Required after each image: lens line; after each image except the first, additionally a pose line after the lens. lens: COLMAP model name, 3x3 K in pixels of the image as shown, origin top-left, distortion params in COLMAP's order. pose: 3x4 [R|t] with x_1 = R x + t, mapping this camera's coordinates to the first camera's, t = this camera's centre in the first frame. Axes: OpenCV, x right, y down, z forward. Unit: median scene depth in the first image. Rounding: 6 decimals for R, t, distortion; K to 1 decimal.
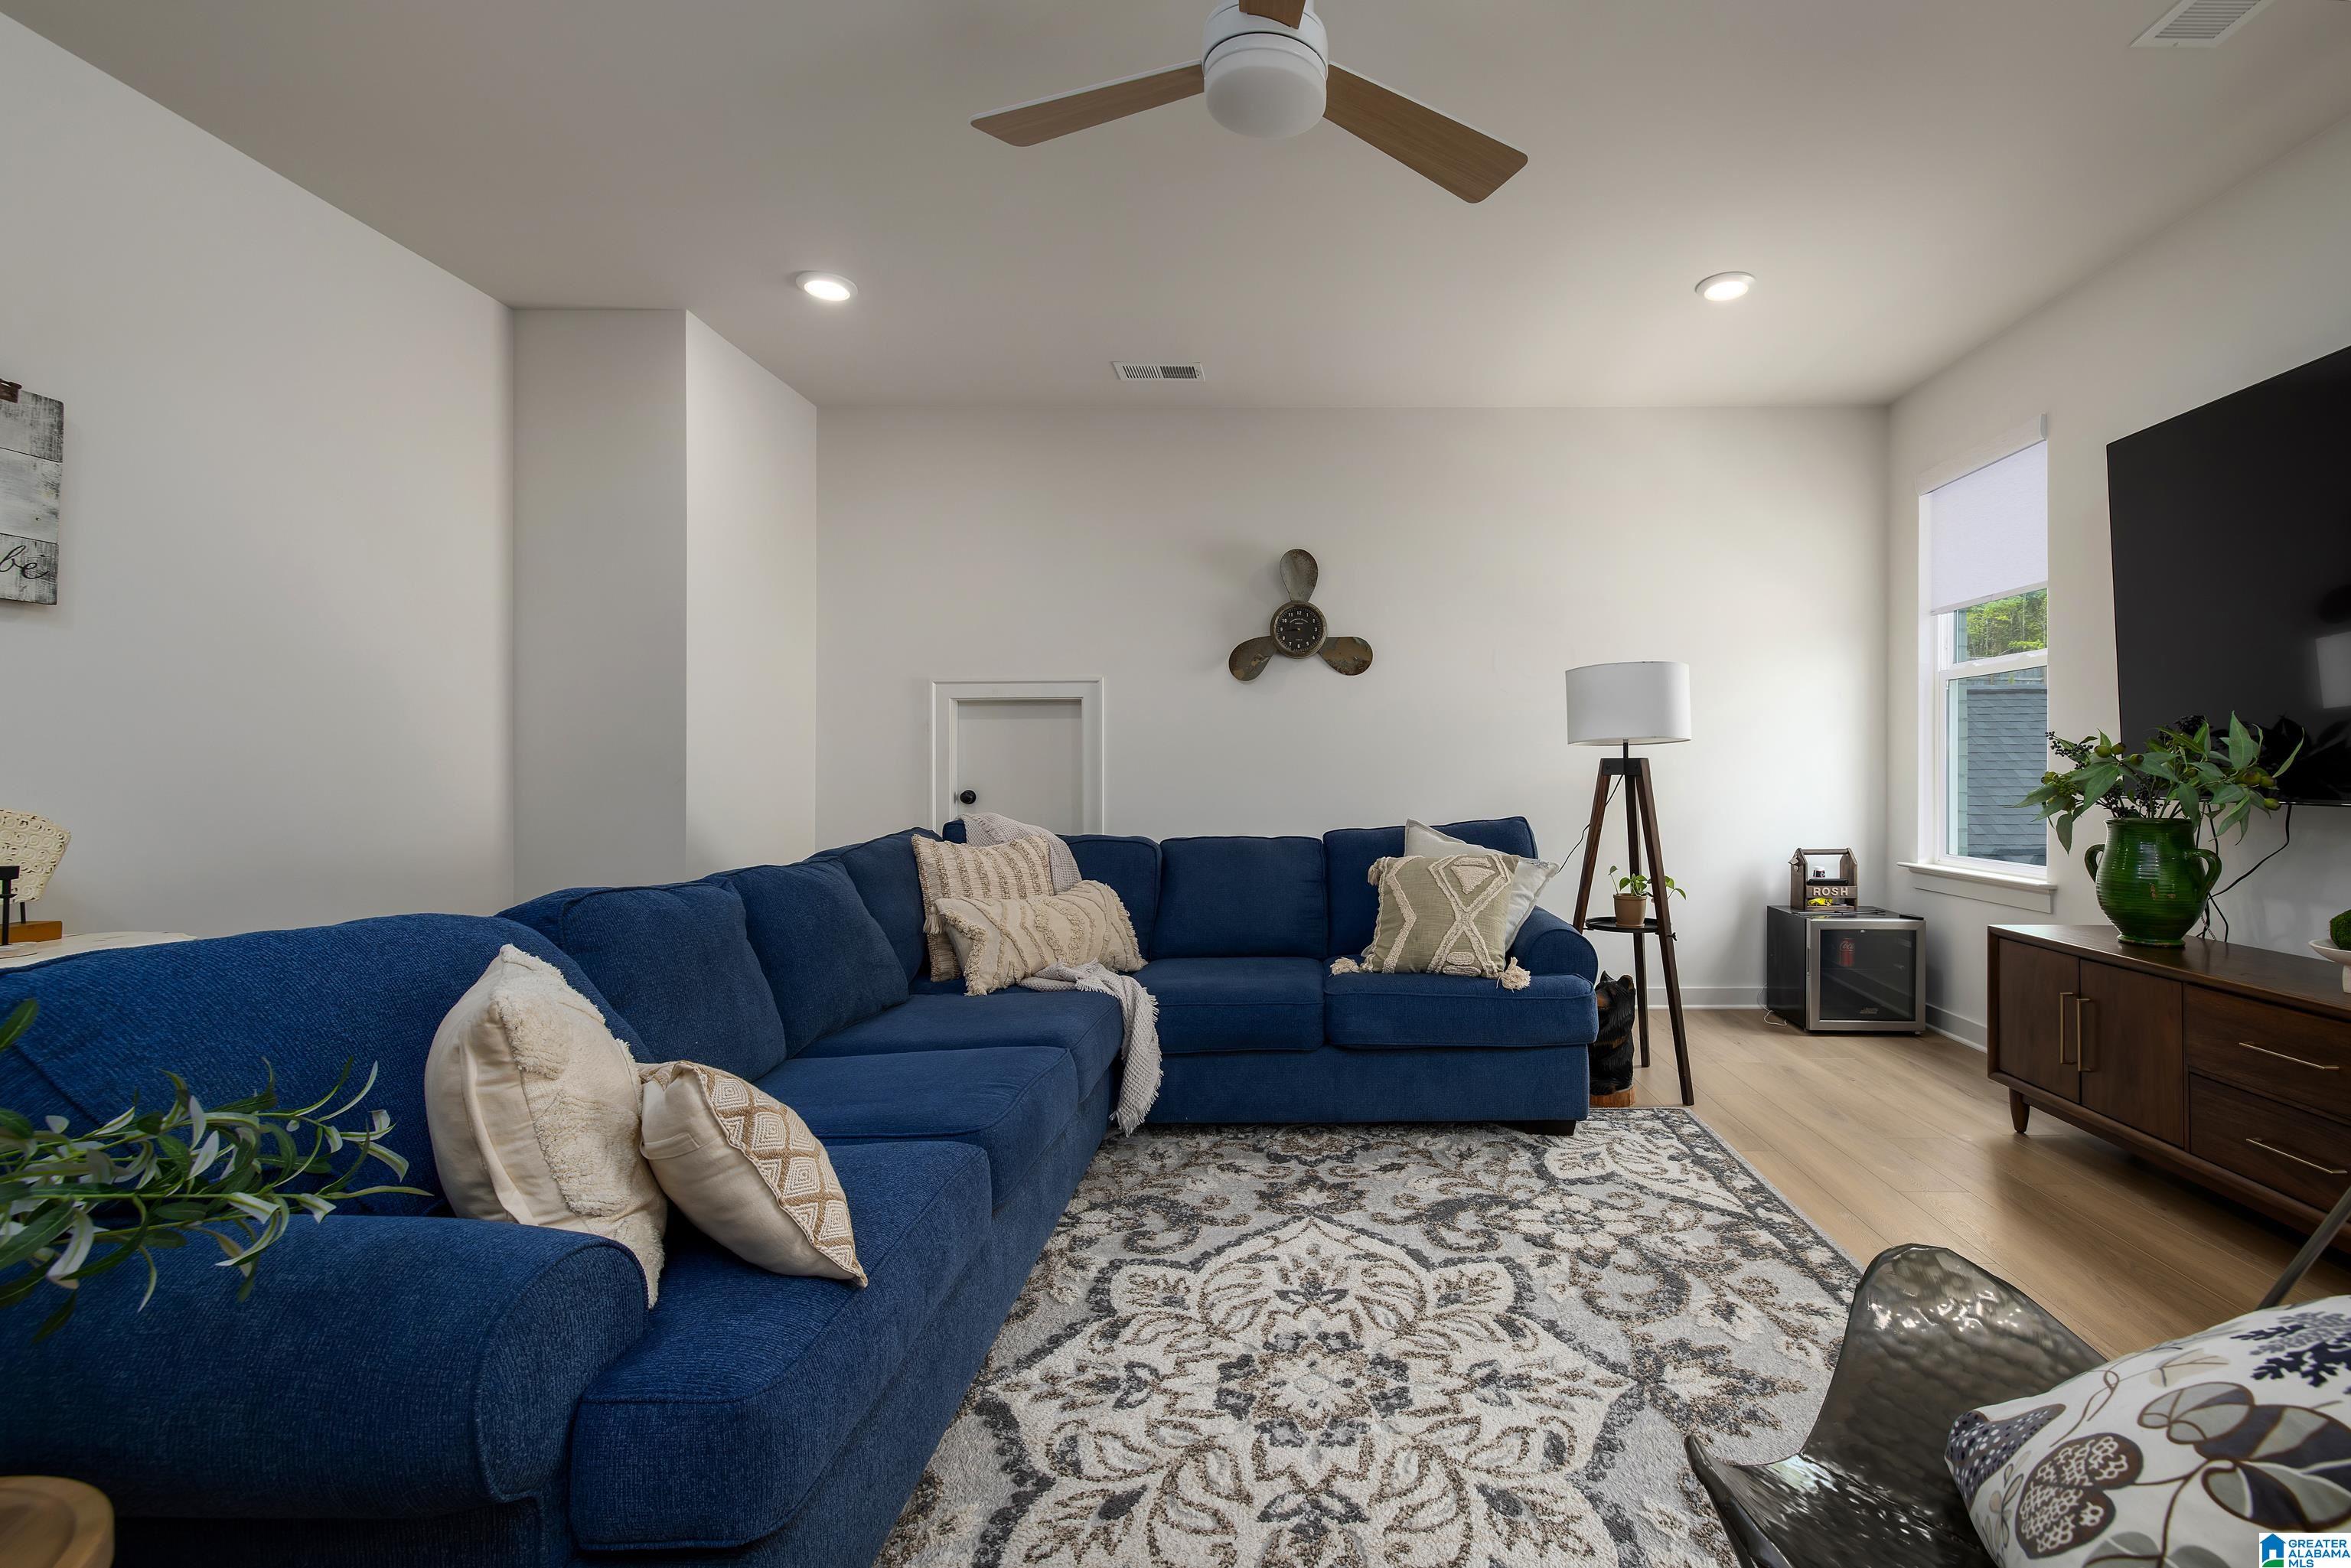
lens RADIAL K [[1068.9, 0, 1284.7], [0, 1068.9, 766.8], [0, 0, 1]] dist [0.000720, 0.000015]
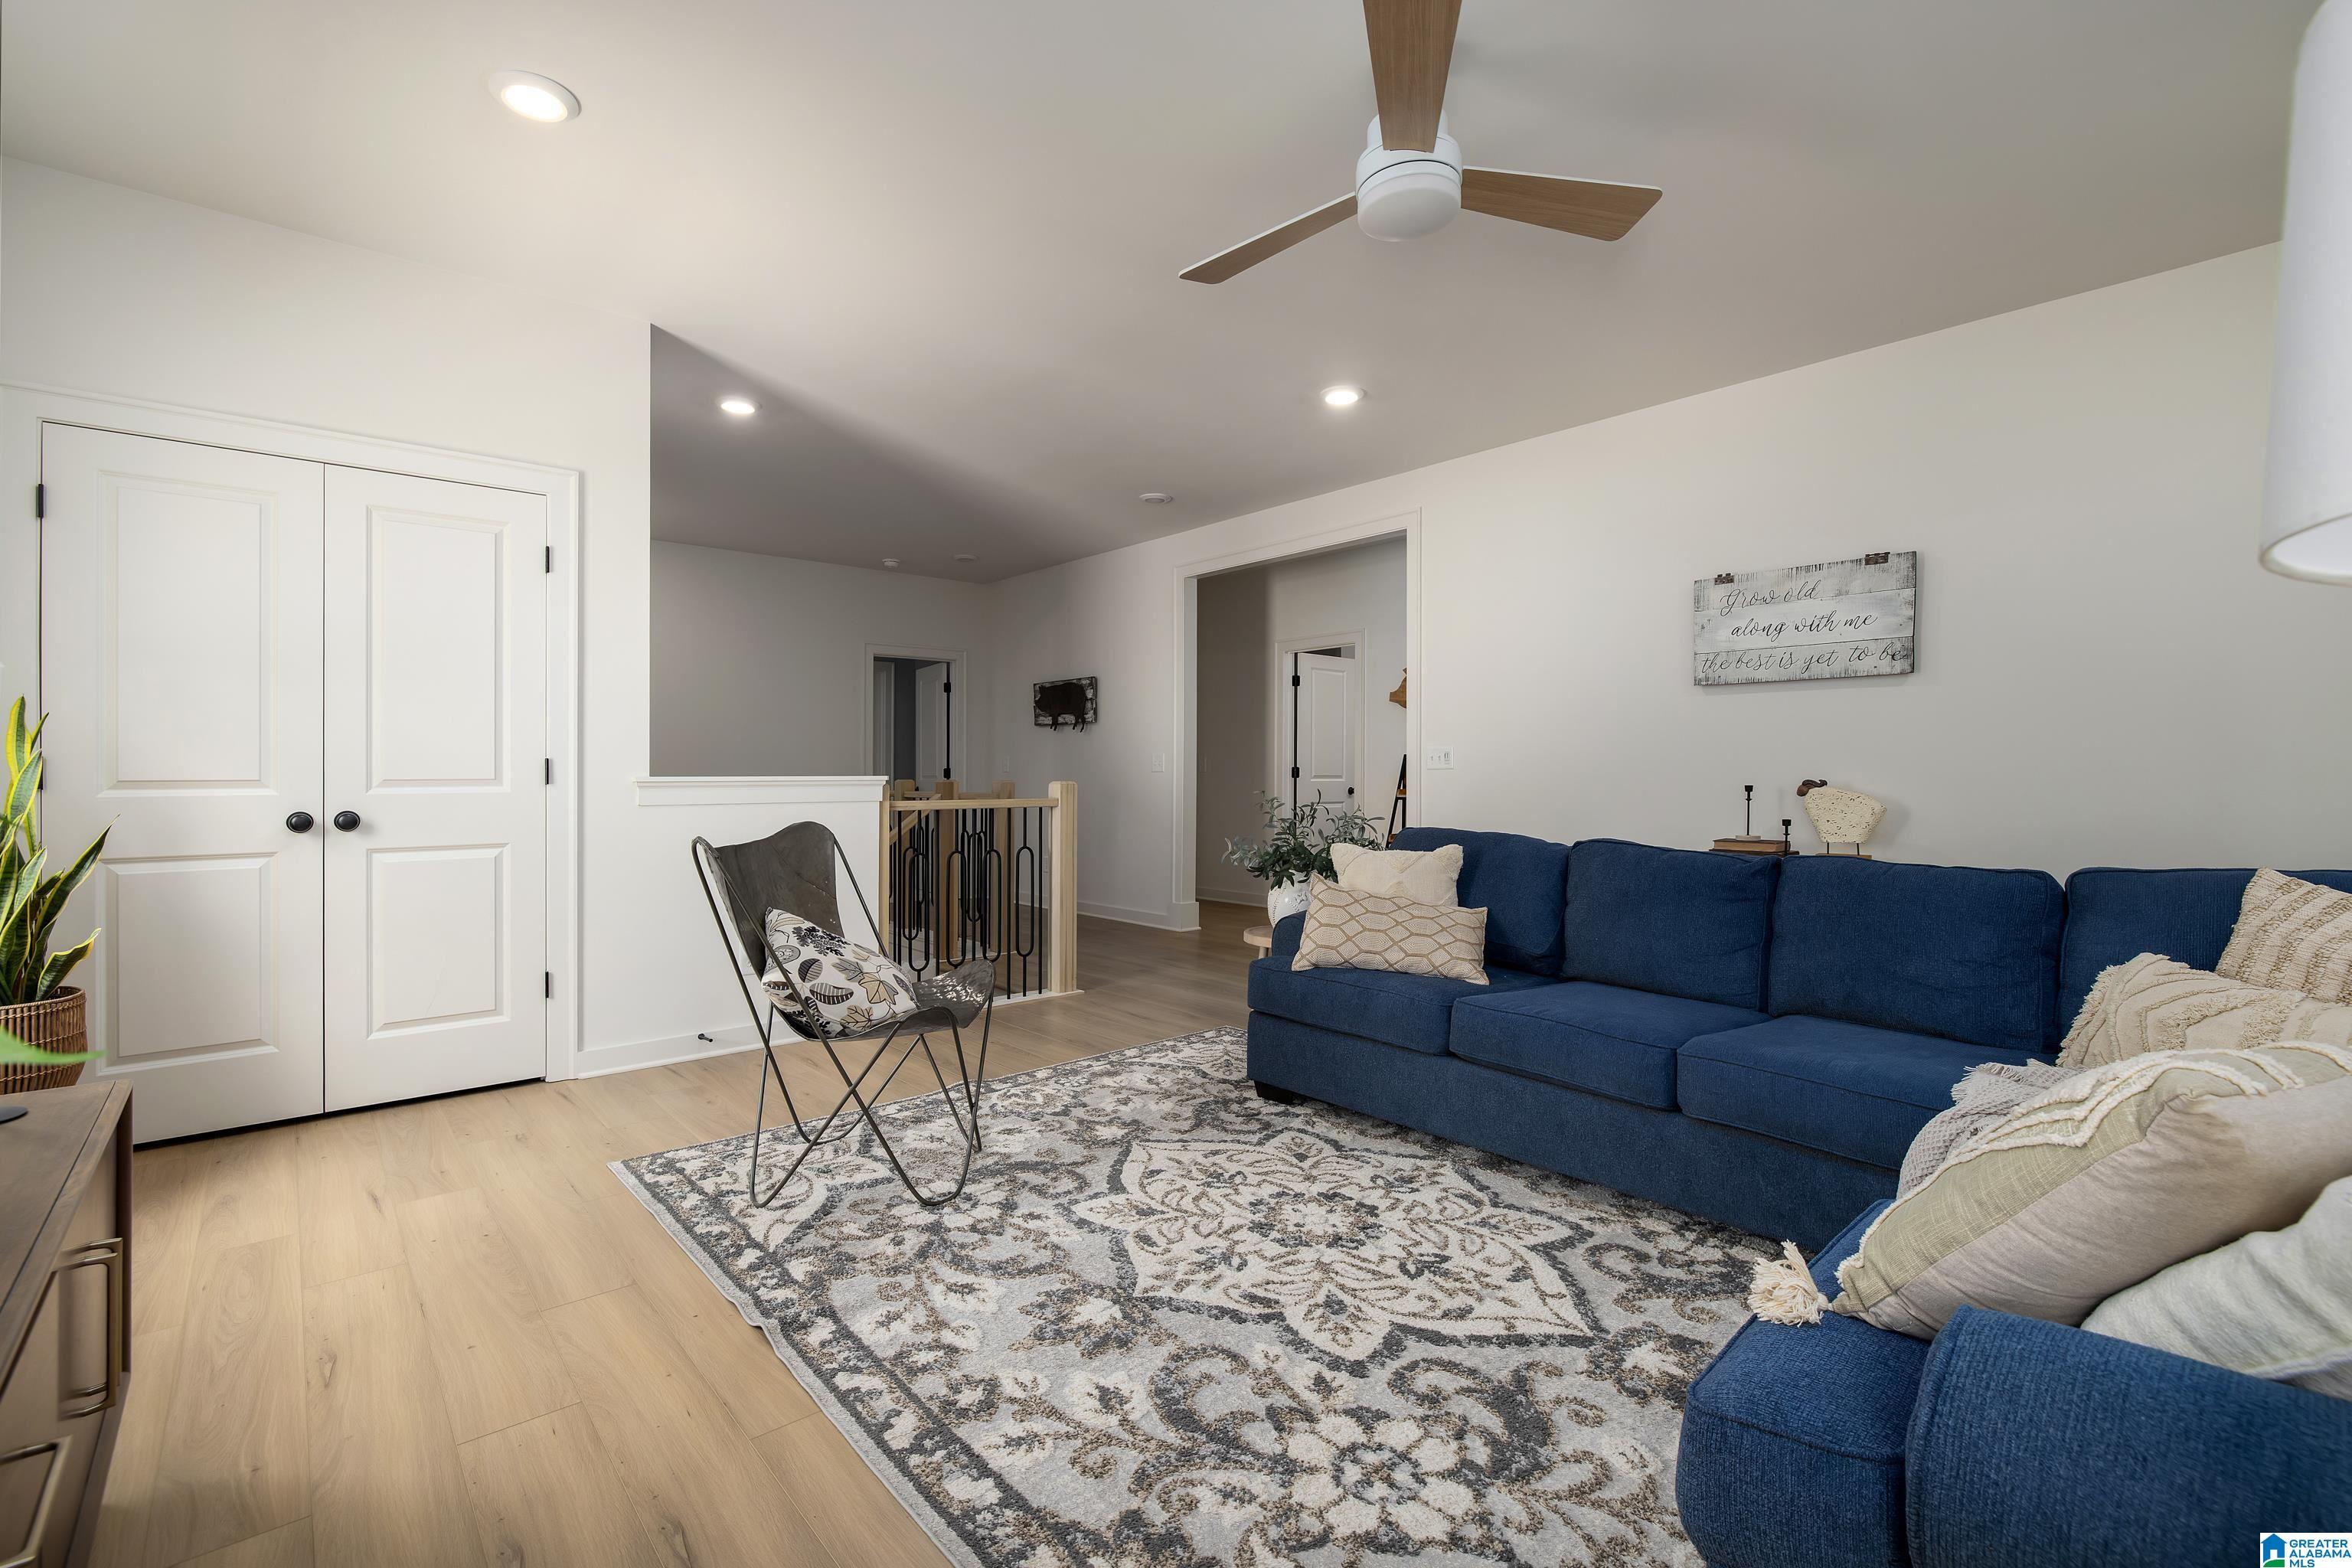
lens RADIAL K [[1056.1, 0, 1169.2], [0, 1056.1, 776.4], [0, 0, 1]] dist [-0.002561, -0.000136]
pose [[-0.749484, 0.002559, -0.662018, 0.777265], [0.004549, 0.999989, -0.001284, 0.007795], [0.662007, -0.003974, -0.749487, 1.386092]]
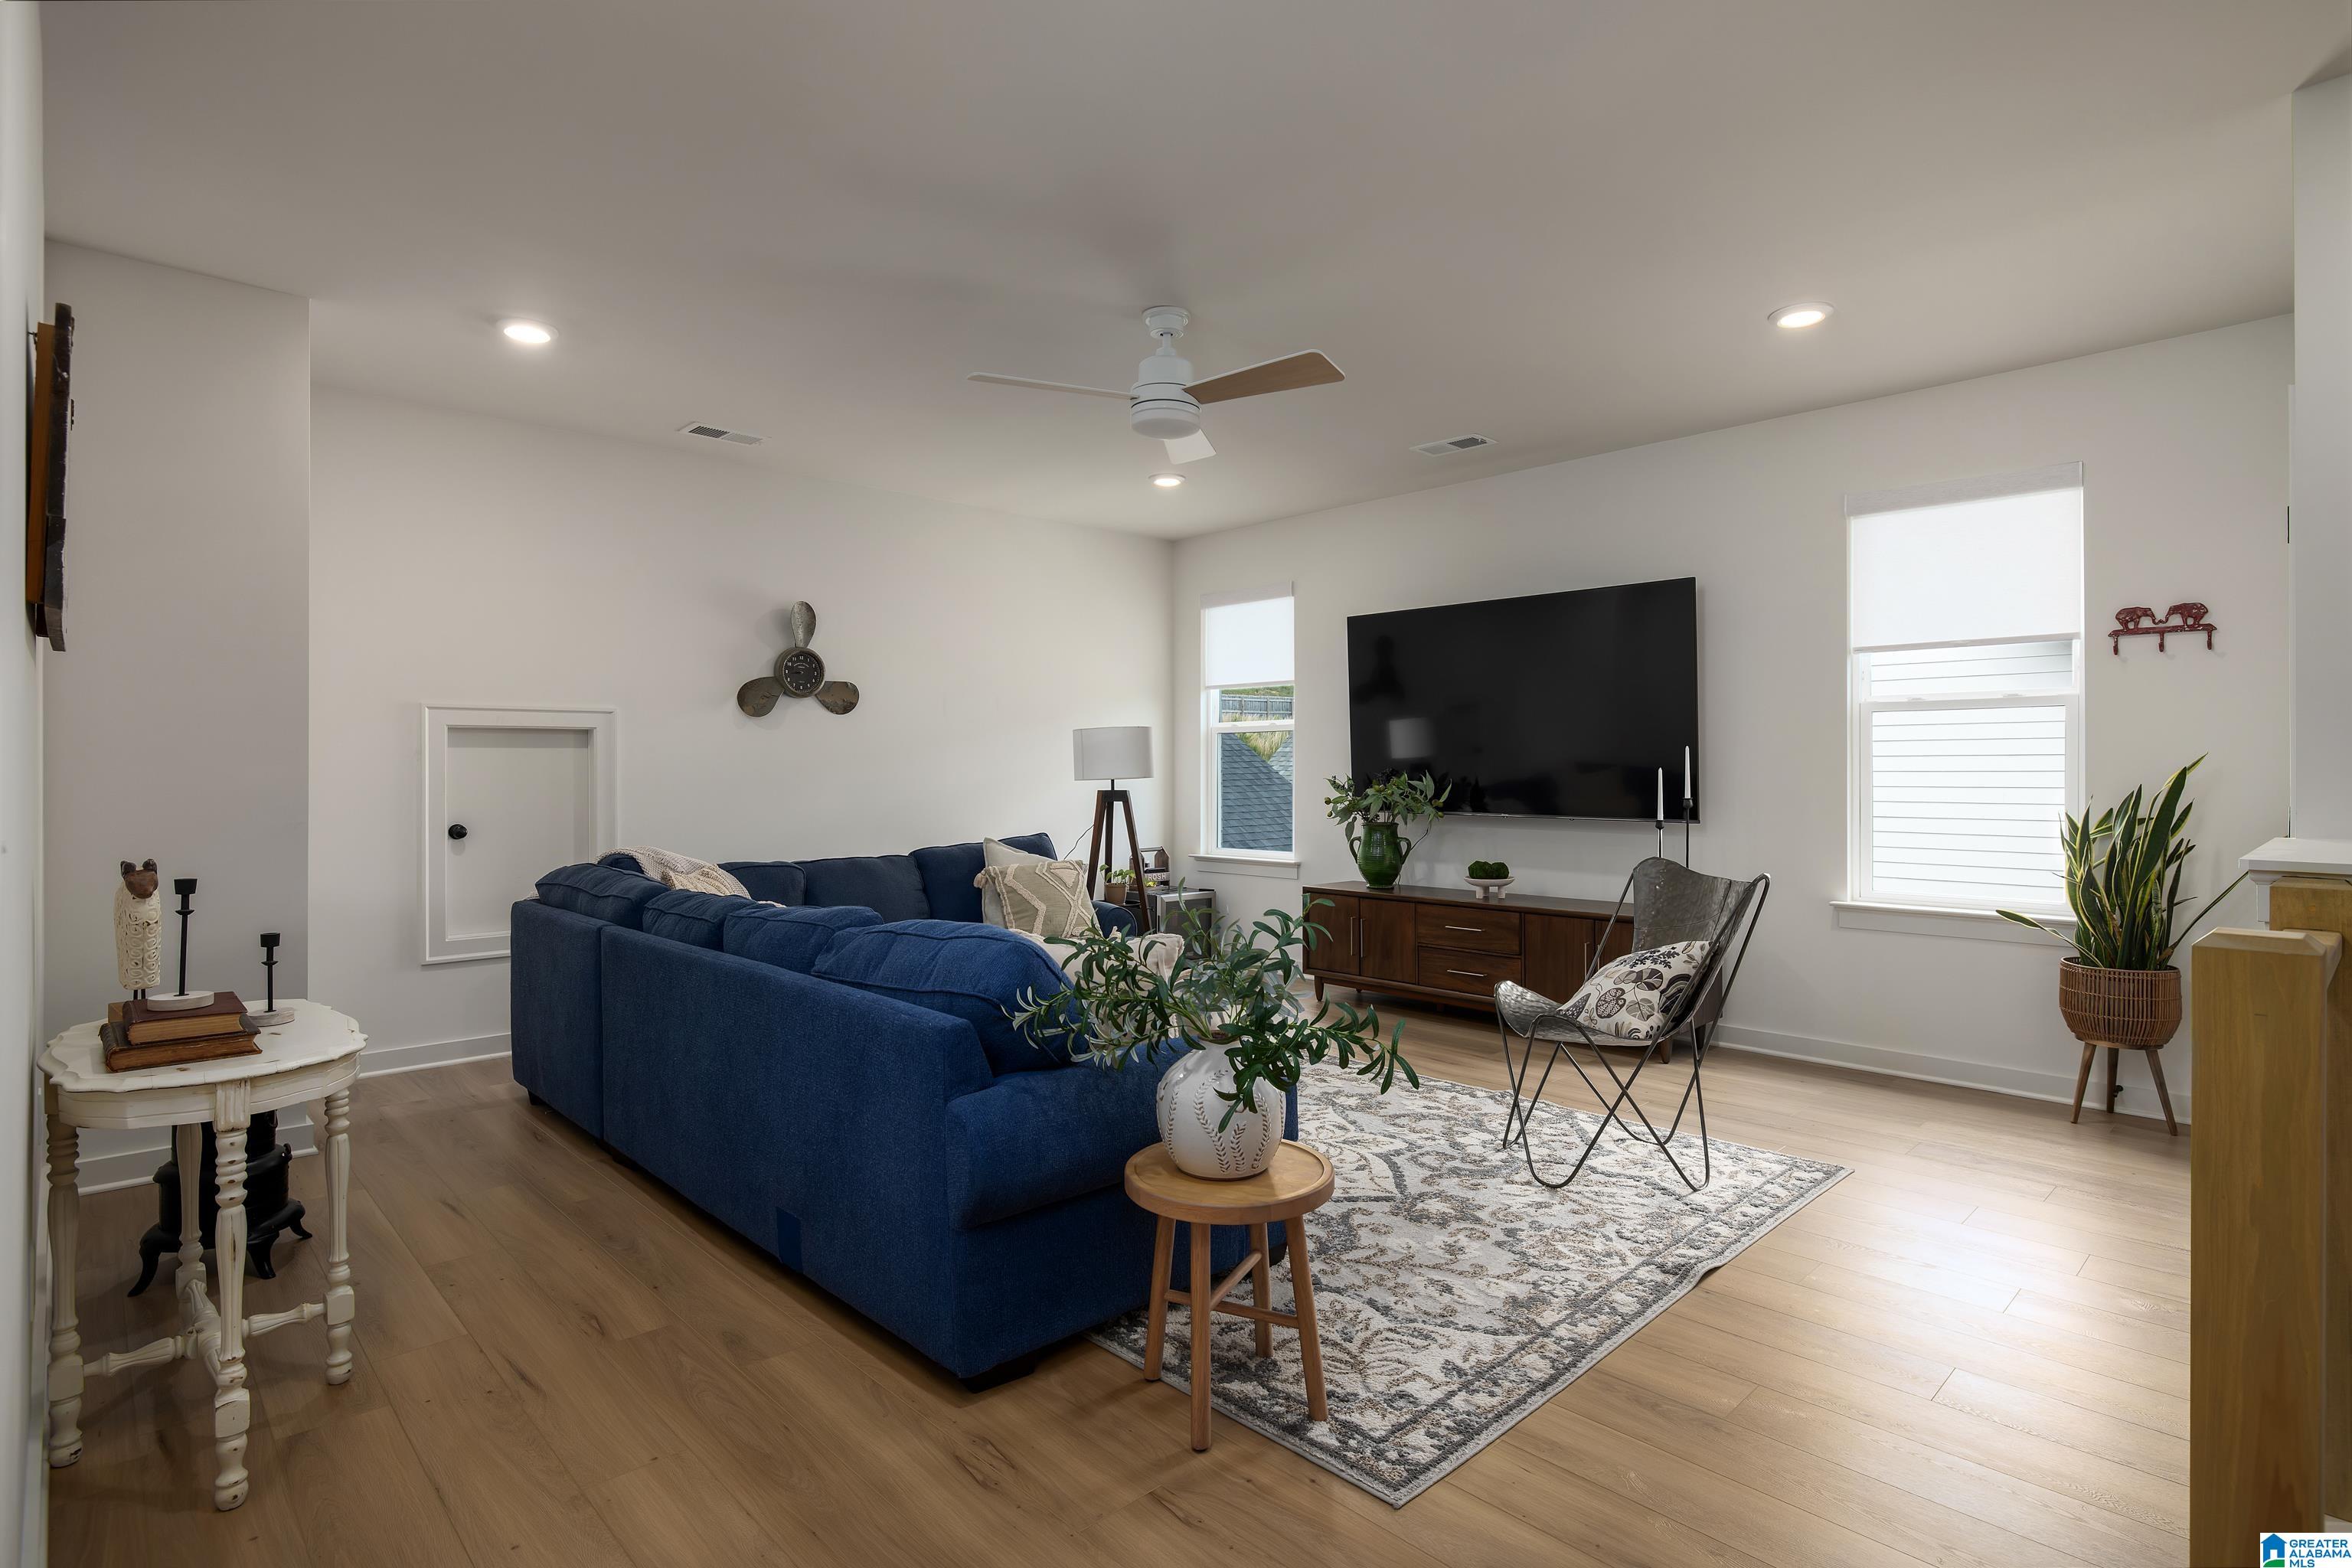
lens RADIAL K [[1209.4, 0, 1172.1], [0, 1209.4, 776.7], [0, 0, 1]] dist [0.003025, 0.000439]
pose [[0.715382, -0.004621, 0.698718, -1.121932], [-0.002951, 0.999949, 0.009634, -0.061818], [-0.698727, -0.008953, 0.715332, -0.334979]]
